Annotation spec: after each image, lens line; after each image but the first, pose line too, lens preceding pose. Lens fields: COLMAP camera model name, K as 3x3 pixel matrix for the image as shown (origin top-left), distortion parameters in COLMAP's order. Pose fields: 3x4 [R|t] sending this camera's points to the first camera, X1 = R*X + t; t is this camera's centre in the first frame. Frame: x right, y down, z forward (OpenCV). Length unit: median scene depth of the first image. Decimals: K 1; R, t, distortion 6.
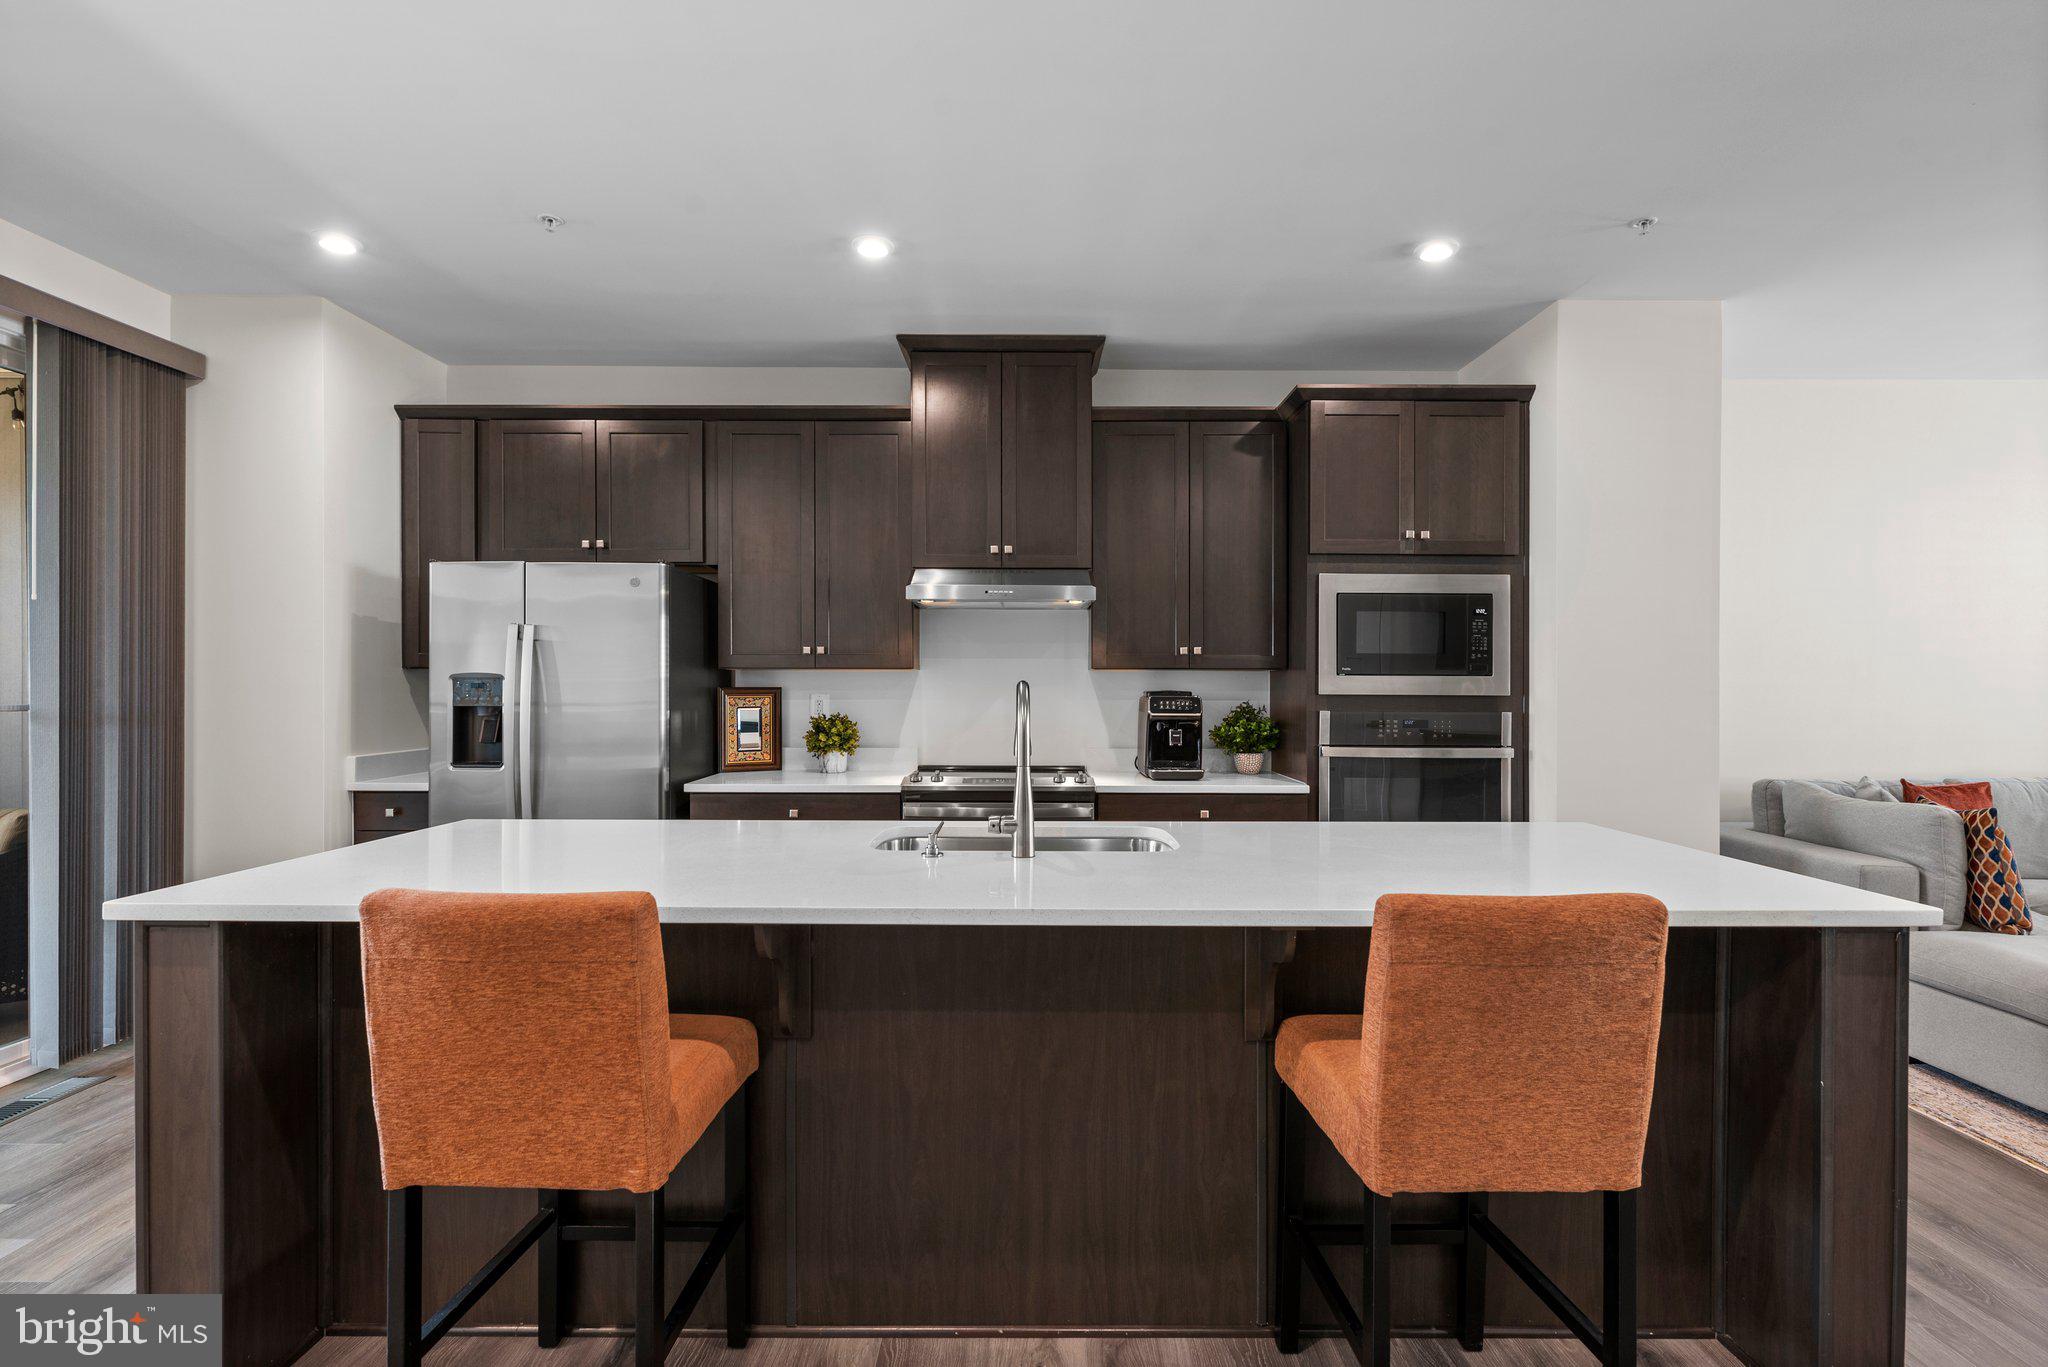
lens RADIAL K [[942.5, 0, 1035.3], [0, 942.5, 699.3], [0, 0, 1]] dist [0.002930, -0.000071]
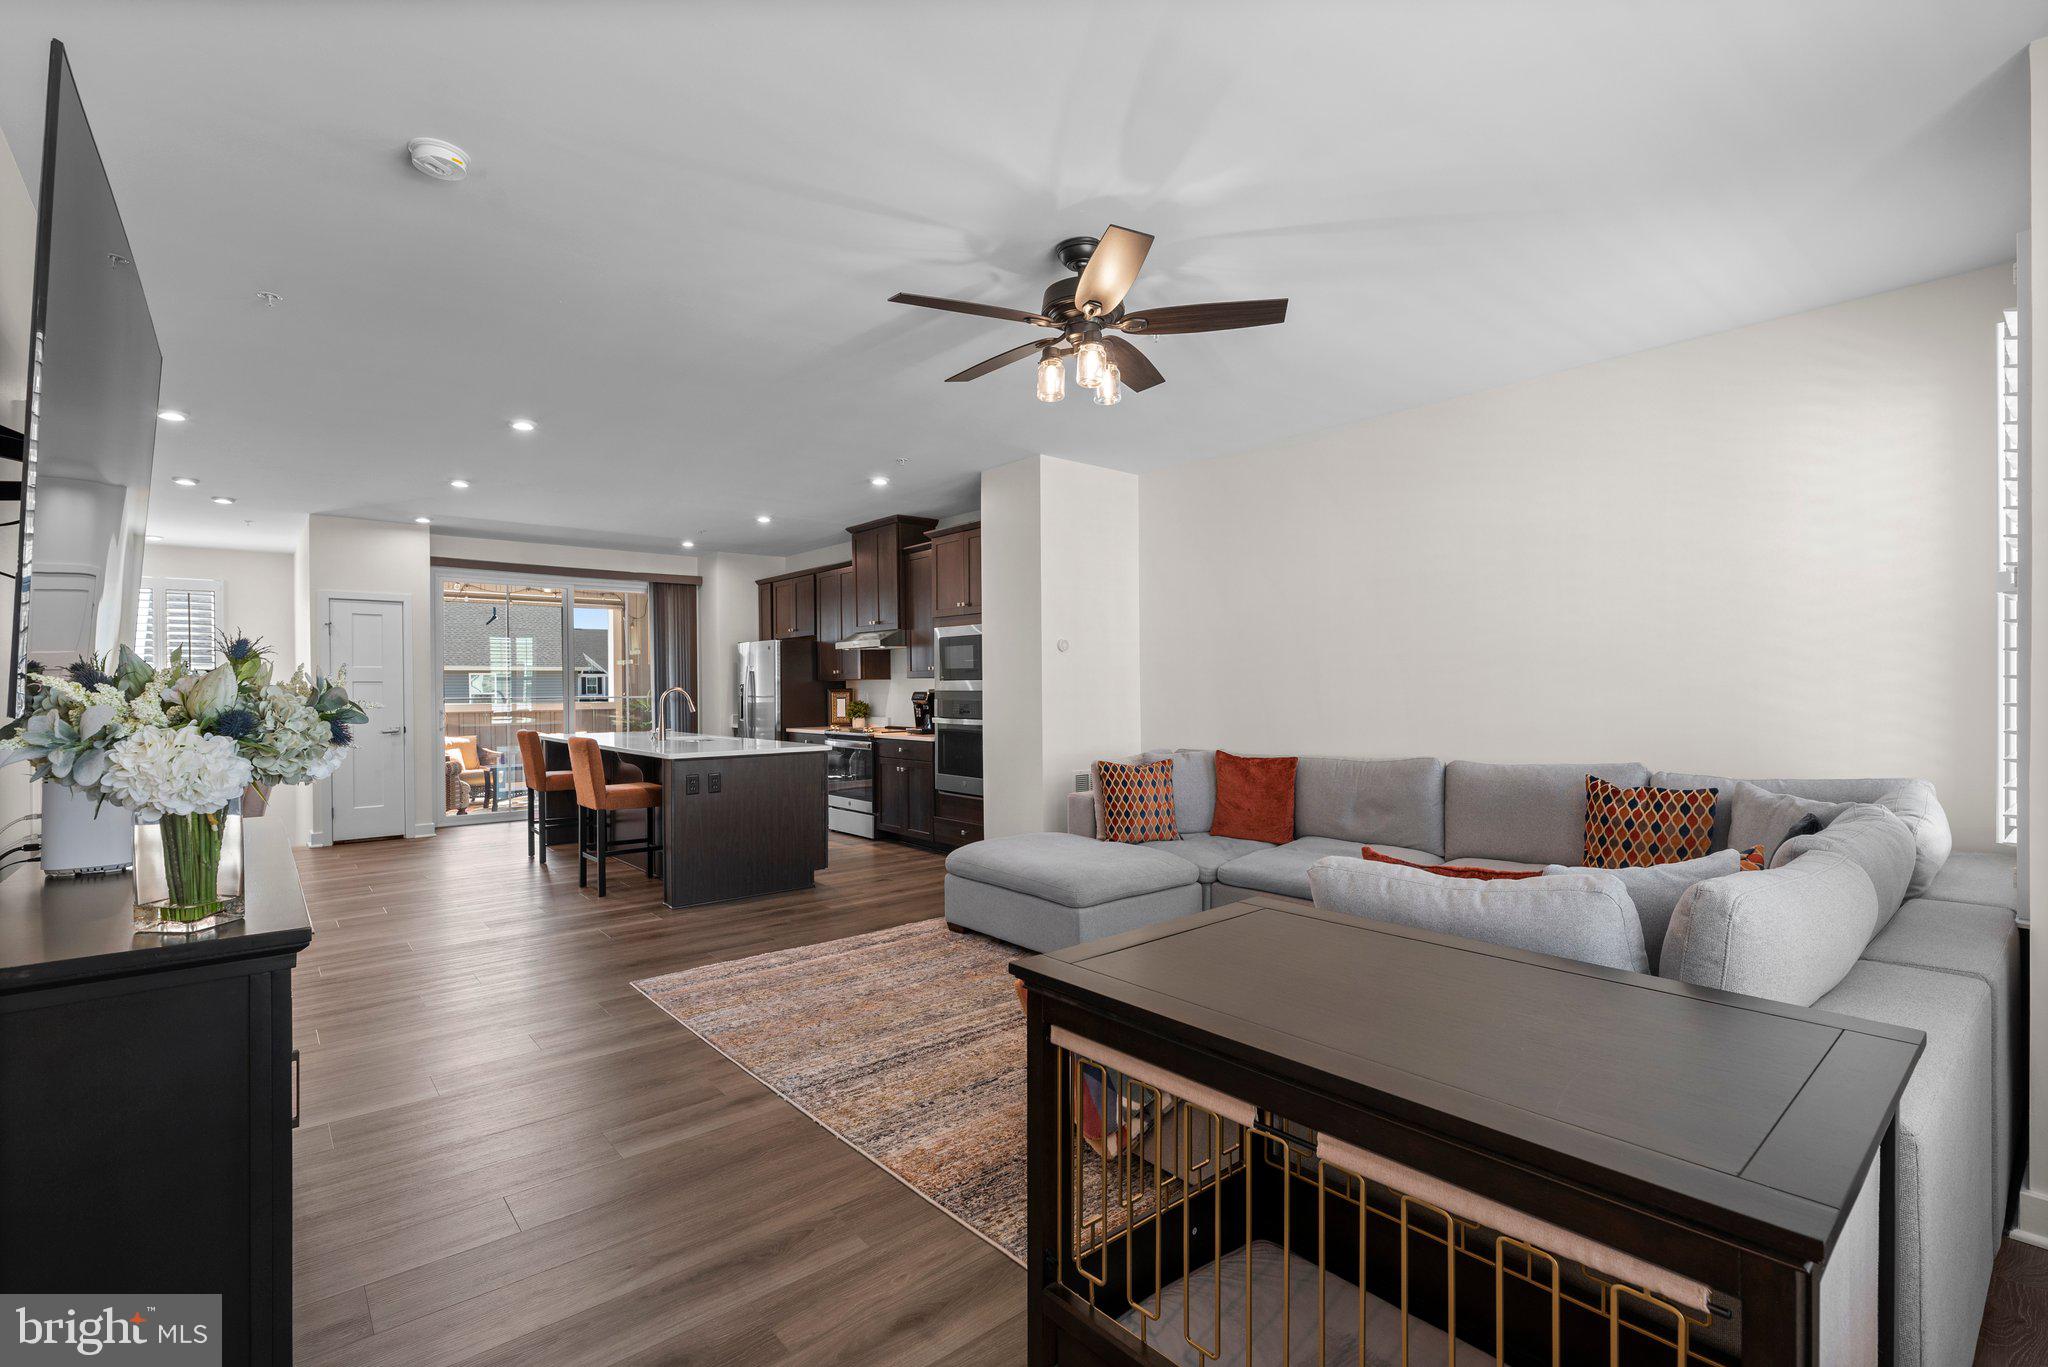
lens RADIAL K [[912.2, 0, 1029.2], [0, 912.2, 696.3], [0, 0, 1]] dist [0.002532, 0.000342]
pose [[0.651859, -0.000192, -0.758341, 1.842121], [0.000892, 0.999999, 0.000514, 0.005879], [0.758340, -0.001011, 0.651858, -0.071399]]
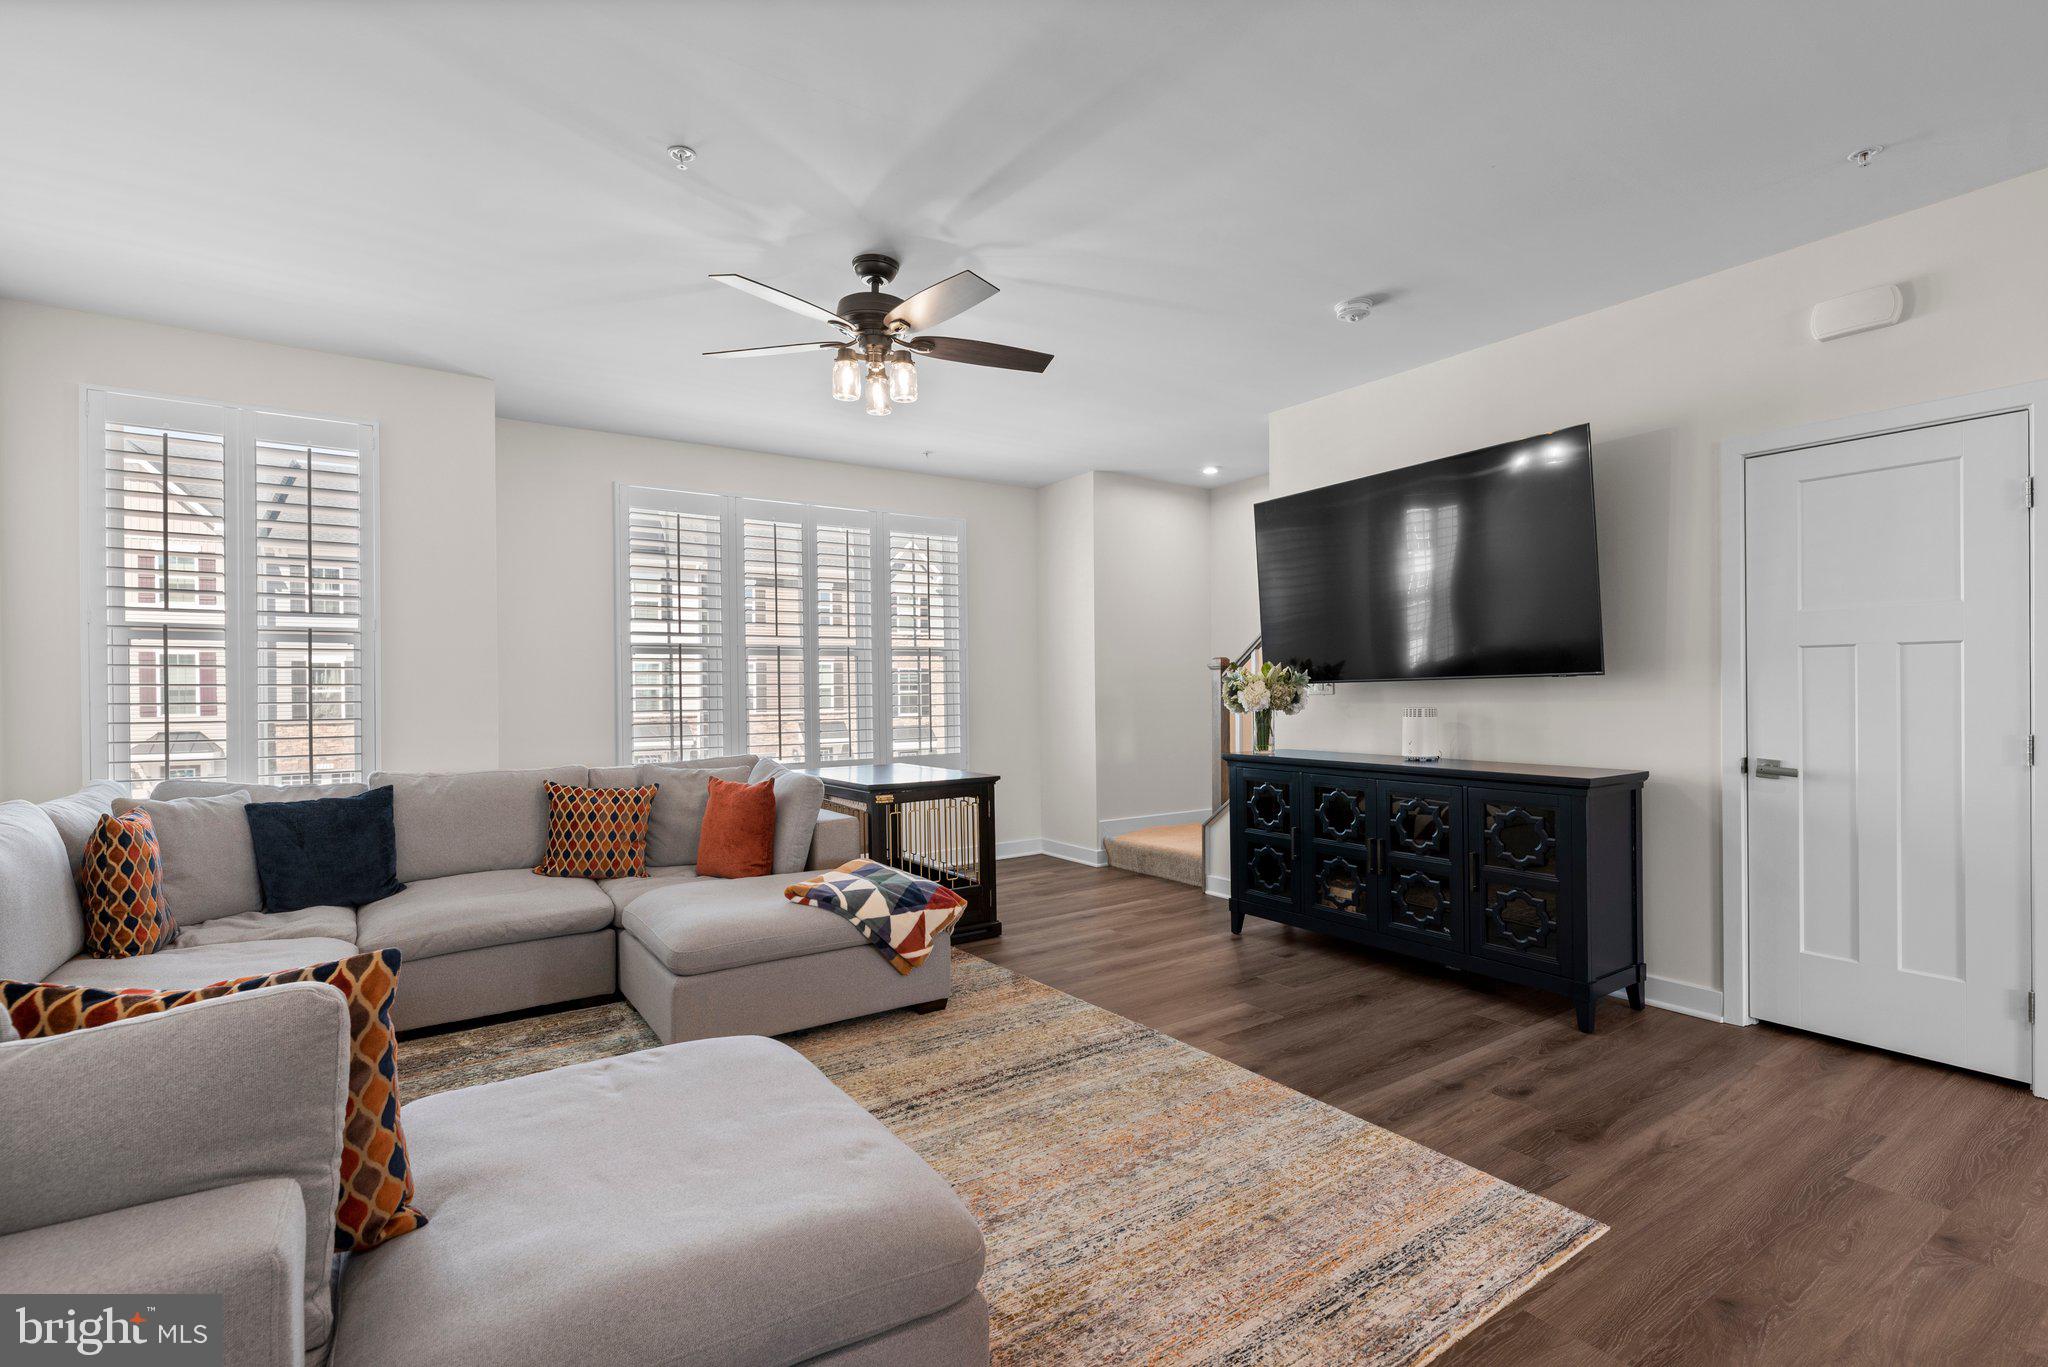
lens RADIAL K [[950.9, 0, 1039.3], [0, 950.9, 694.3], [0, 0, 1]] dist [-0.000383, 0.000147]
pose [[-0.576359, -0.001875, 0.817194, 0.452469], [0.018700, 0.999705, 0.015483, 0.001684], [-0.816982, 0.024206, -0.576154, 0.880736]]
